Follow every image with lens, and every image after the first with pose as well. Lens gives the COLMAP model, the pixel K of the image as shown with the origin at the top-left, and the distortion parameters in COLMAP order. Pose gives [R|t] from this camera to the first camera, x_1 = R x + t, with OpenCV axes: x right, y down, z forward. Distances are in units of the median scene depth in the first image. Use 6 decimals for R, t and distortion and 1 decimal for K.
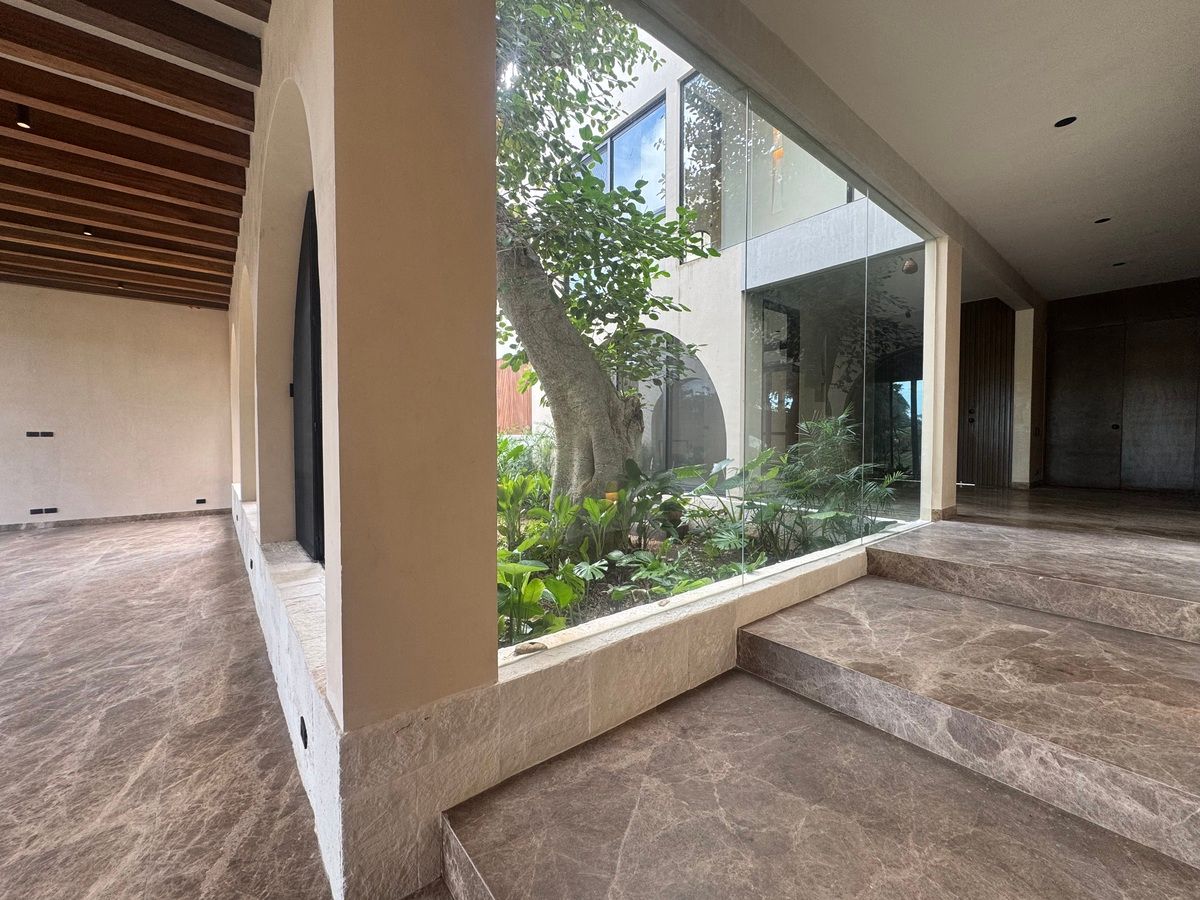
lens RADIAL K [[478.7, 0, 598.2], [0, 478.7, 448.7], [0, 0, 1]] dist [-0.002818, 0.000377]
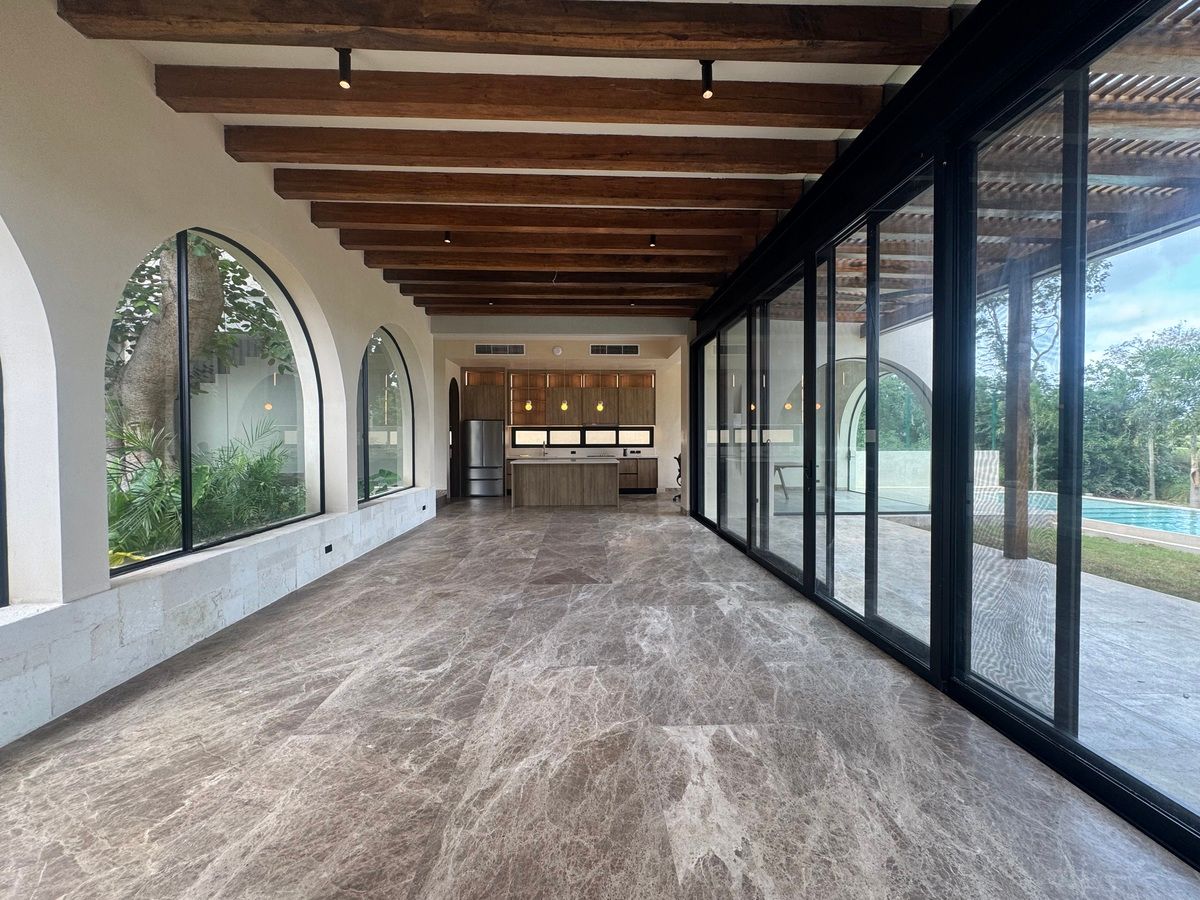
lens RADIAL K [[478.7, 0, 599.6], [0, 478.7, 449.9], [0, 0, 1]] dist [-0.002818, 0.000377]
pose [[-0.802830, -0.010814, 0.596110, -2.448894], [0.022815, 0.998546, 0.048841, -0.056600], [-0.595772, 0.052811, -0.801416, 1.913254]]
